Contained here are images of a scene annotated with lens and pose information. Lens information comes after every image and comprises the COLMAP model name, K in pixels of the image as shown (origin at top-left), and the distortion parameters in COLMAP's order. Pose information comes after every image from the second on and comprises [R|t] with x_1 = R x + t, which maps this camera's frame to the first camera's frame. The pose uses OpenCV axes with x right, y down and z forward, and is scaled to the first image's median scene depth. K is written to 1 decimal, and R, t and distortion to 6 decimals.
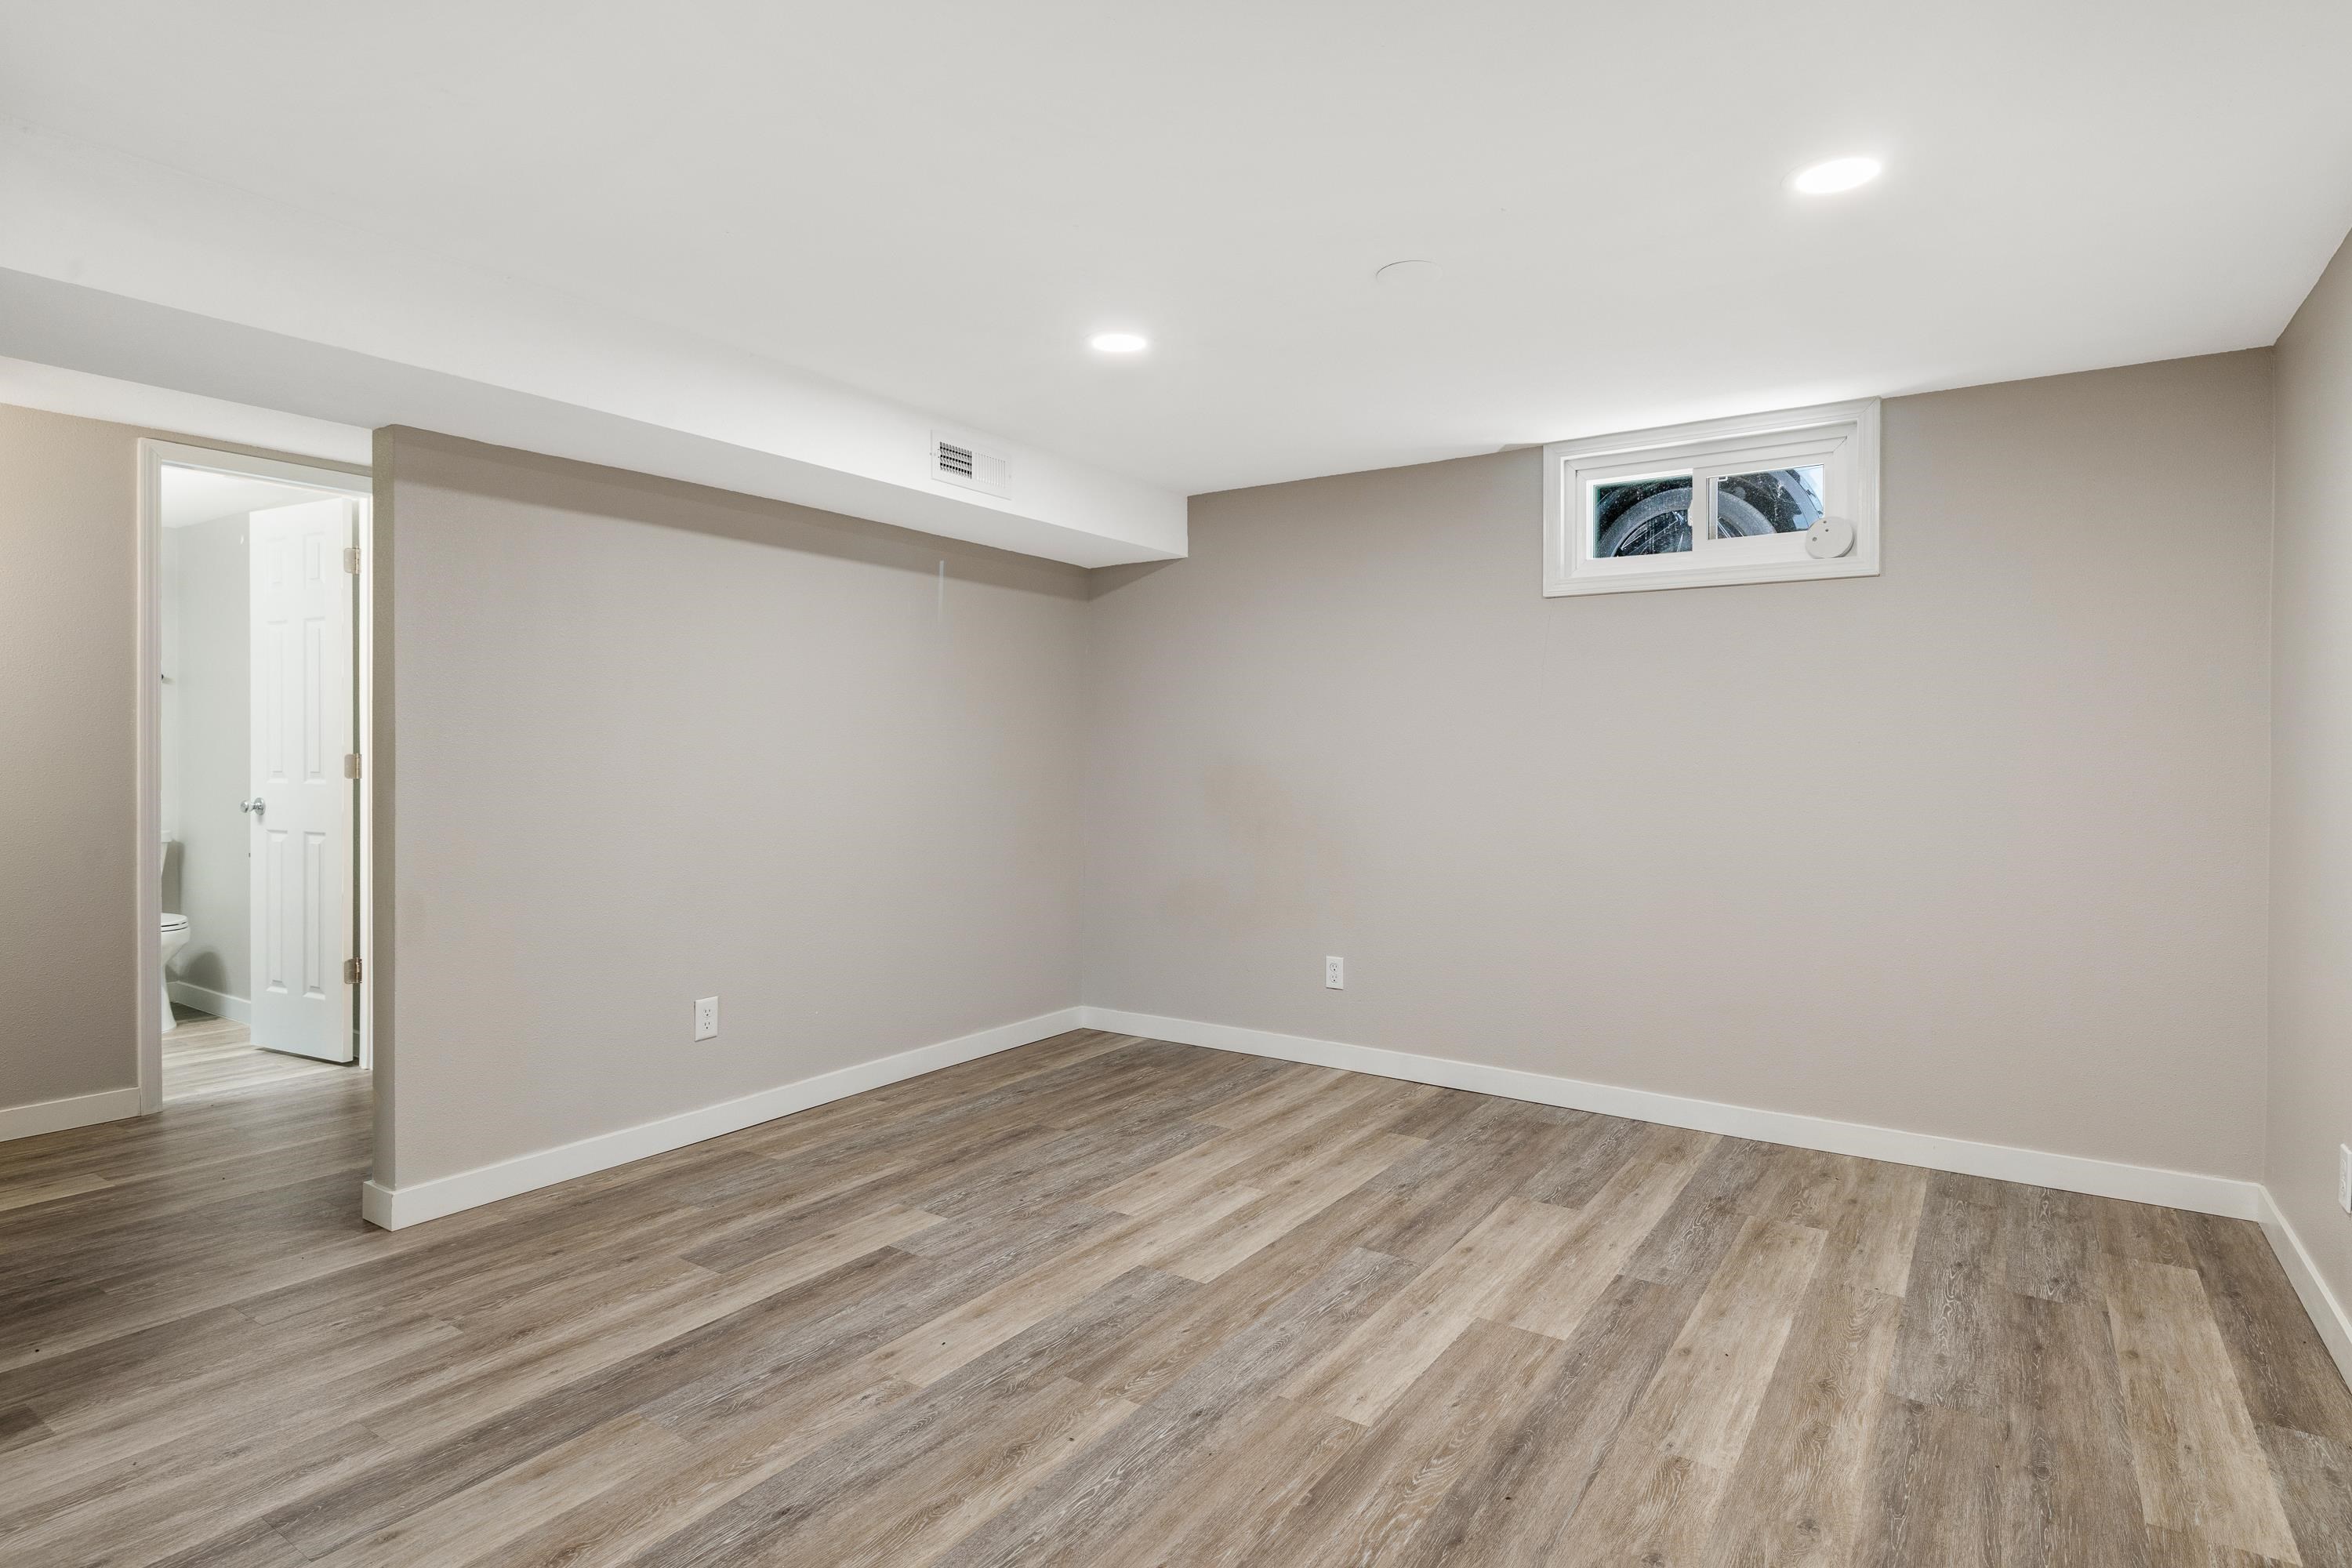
lens RADIAL K [[1218.2, 0, 1181.7], [0, 1218.2, 764.6], [0, 0, 1]] dist [-0.000284, -0.001309]
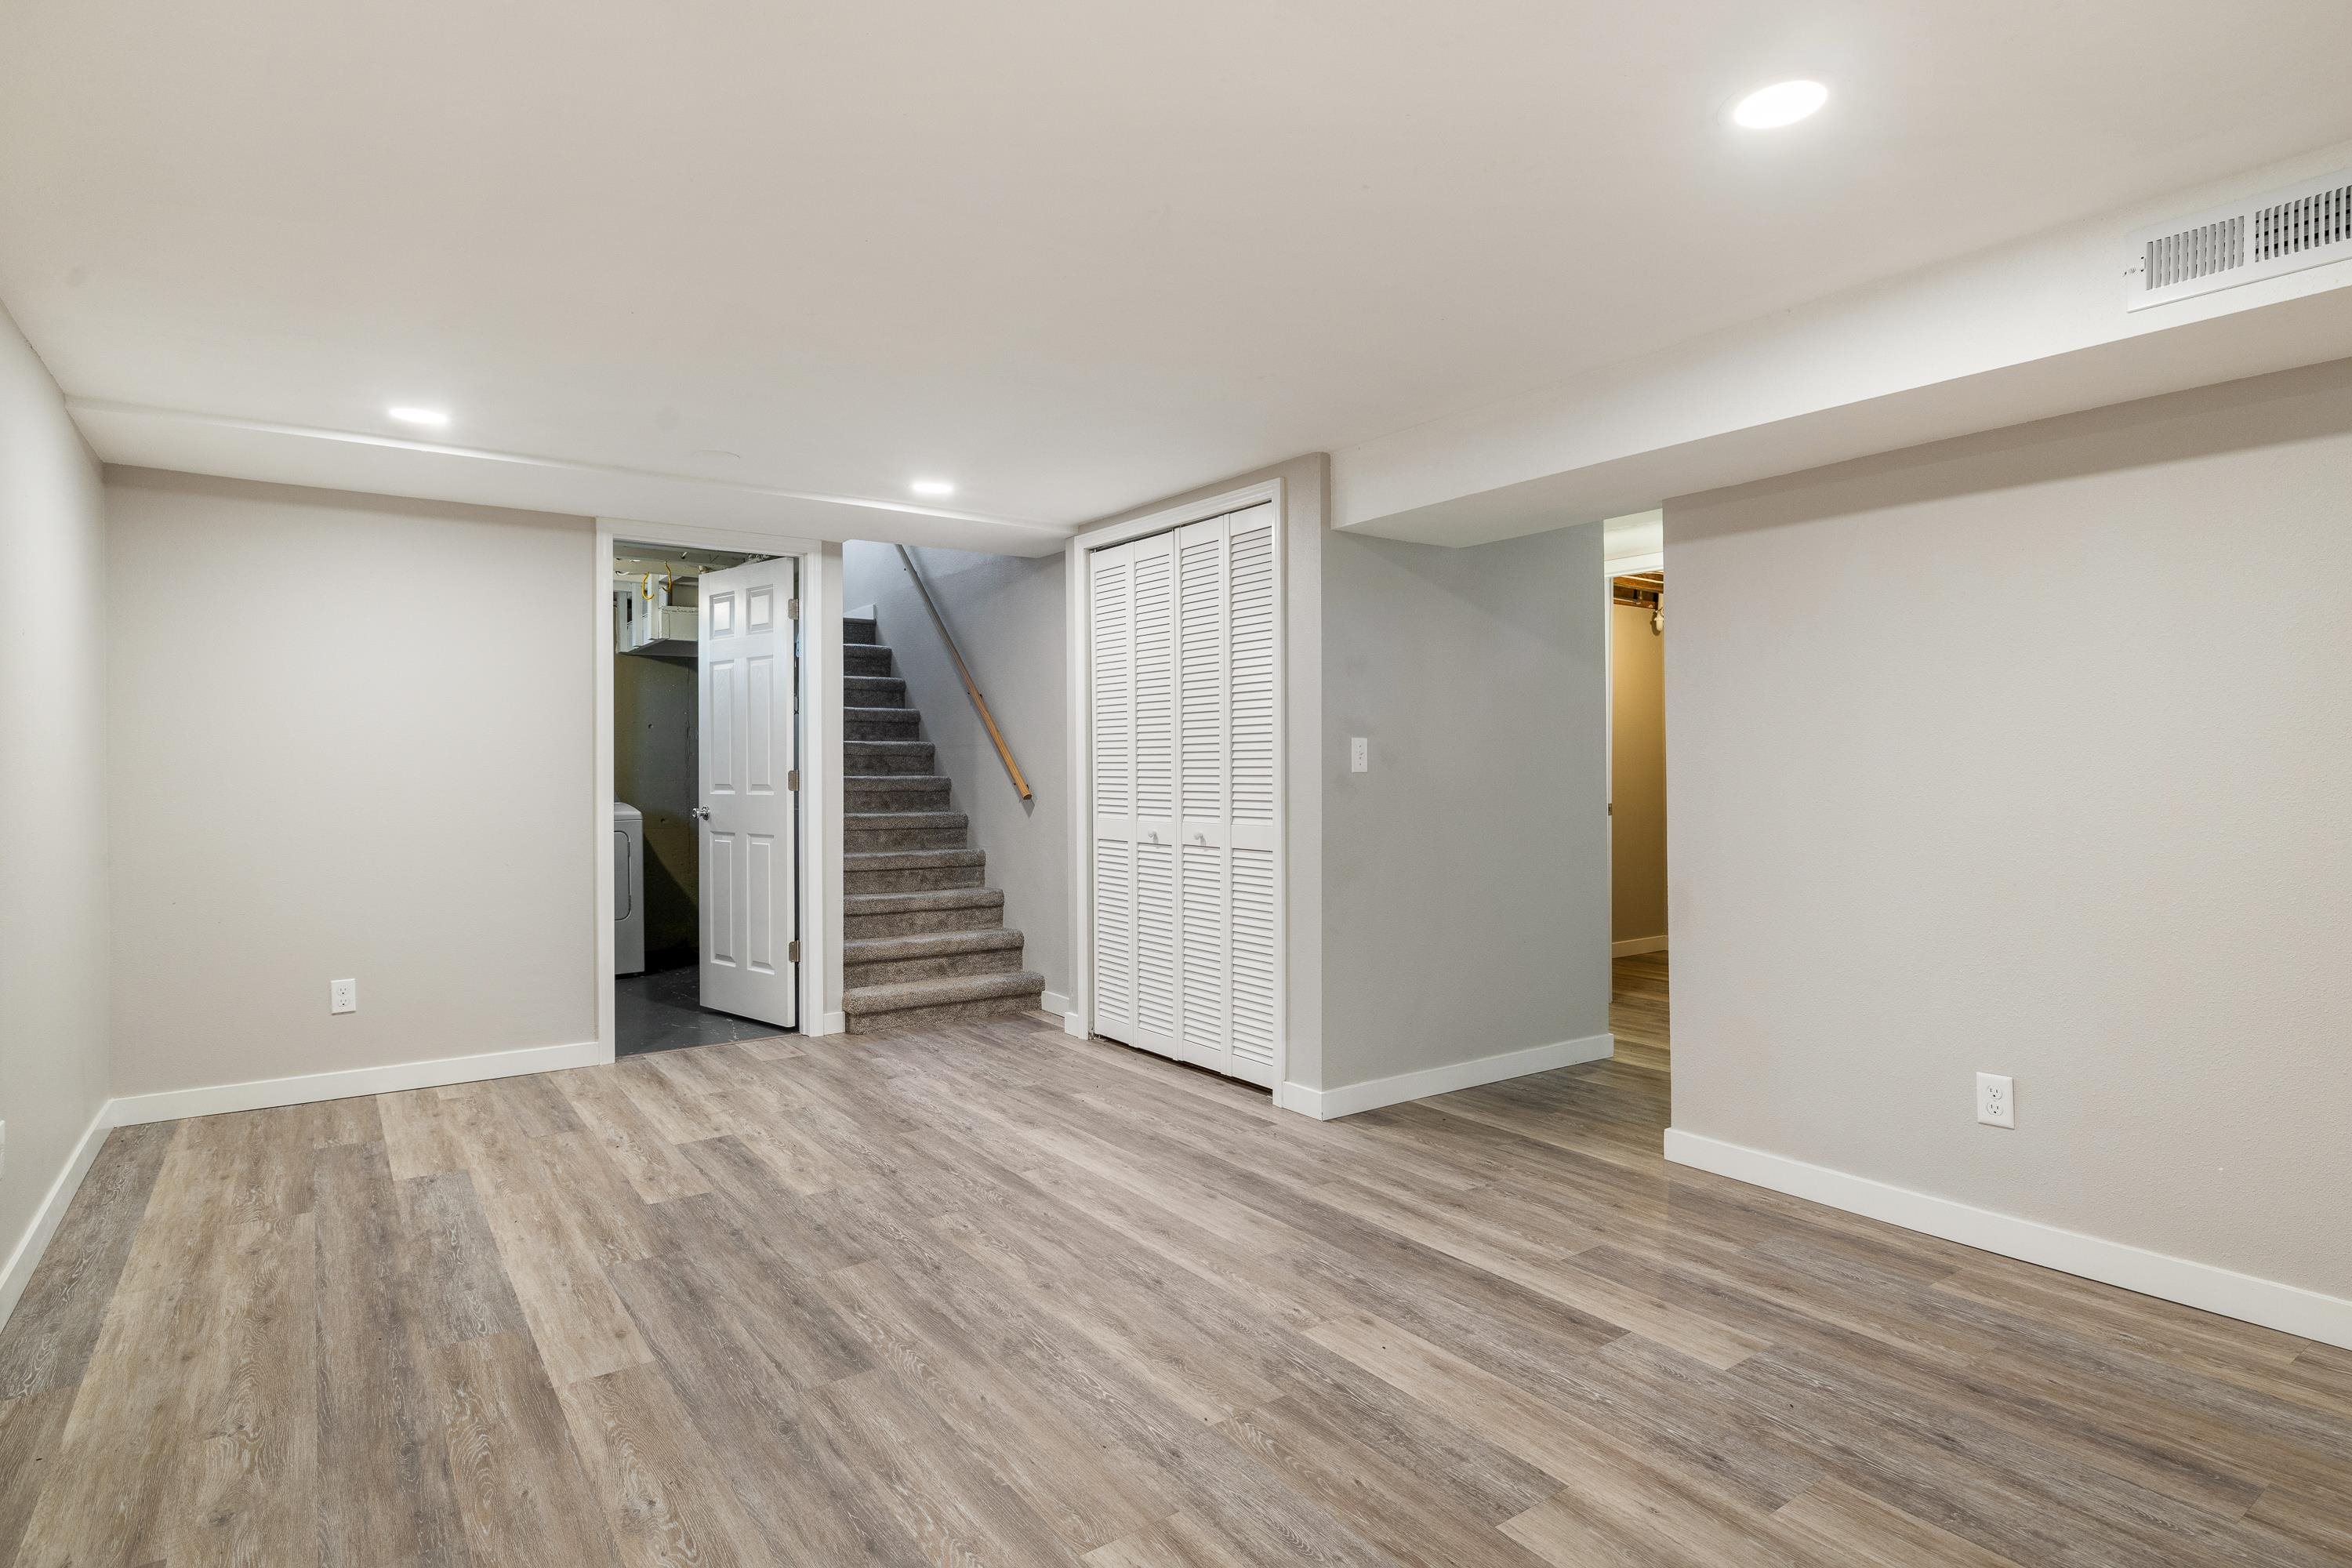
lens RADIAL K [[1218.2, 0, 1181.6], [0, 1218.2, 788.8], [0, 0, 1]] dist [-0.000284, -0.001309]
pose [[-0.343734, 0.011530, -0.938996, 0.706026], [-0.004242, 0.999895, 0.013830, -0.000819], [0.939057, 0.008738, -0.343649, 1.040072]]
